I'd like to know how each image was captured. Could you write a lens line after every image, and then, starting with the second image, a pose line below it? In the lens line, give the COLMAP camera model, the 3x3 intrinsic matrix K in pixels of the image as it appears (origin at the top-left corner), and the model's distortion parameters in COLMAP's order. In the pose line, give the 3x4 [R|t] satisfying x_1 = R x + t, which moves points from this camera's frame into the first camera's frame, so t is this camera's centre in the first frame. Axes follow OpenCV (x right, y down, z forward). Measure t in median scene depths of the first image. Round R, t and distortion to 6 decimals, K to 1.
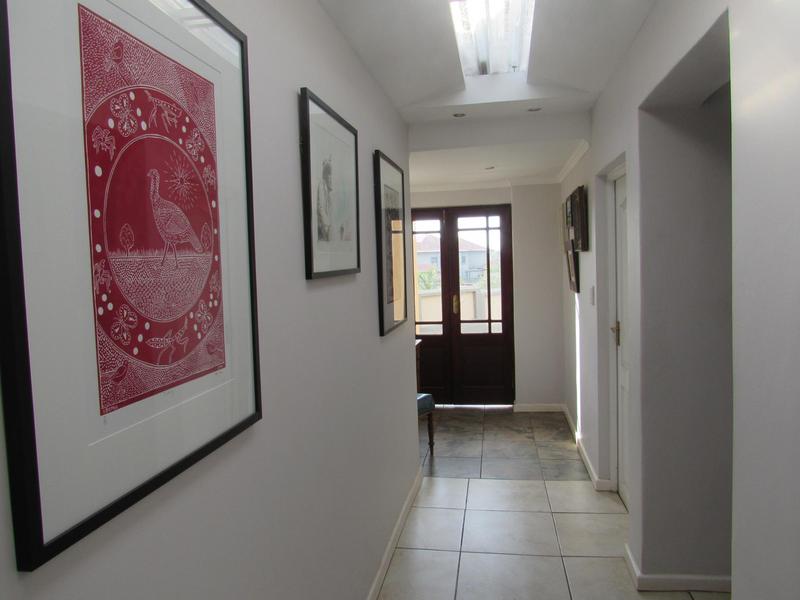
lens RADIAL K [[575.0, 0, 399.9], [0, 575.0, 300.1], [0, 0, 1]] dist [-0.022440, 0.011452]
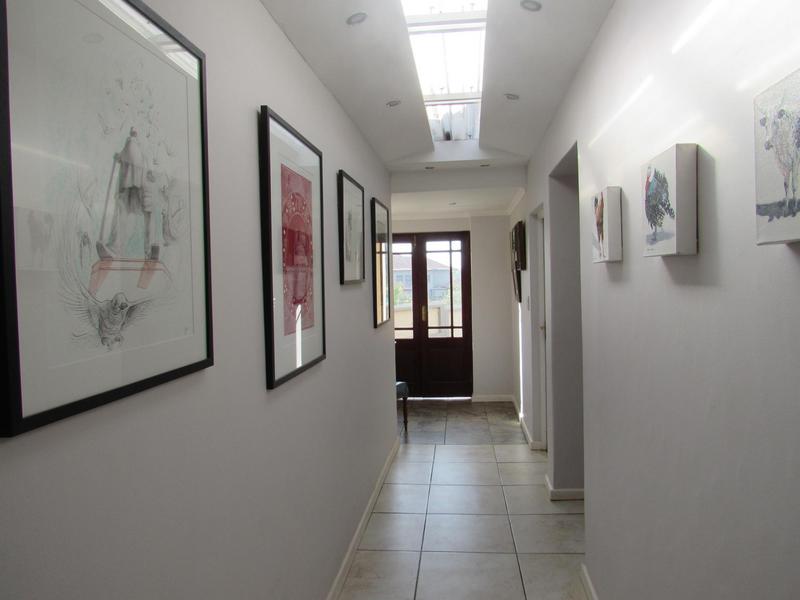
lens RADIAL K [[575.0, 0, 401.5], [0, 575.0, 298.1], [0, 0, 1]] dist [-0.022440, 0.011452]
pose [[0.997874, 0.007627, 0.064728, -0.044279], [-0.005328, 0.999351, -0.035627, 0.028548], [-0.064957, 0.035206, 0.997267, -0.307600]]
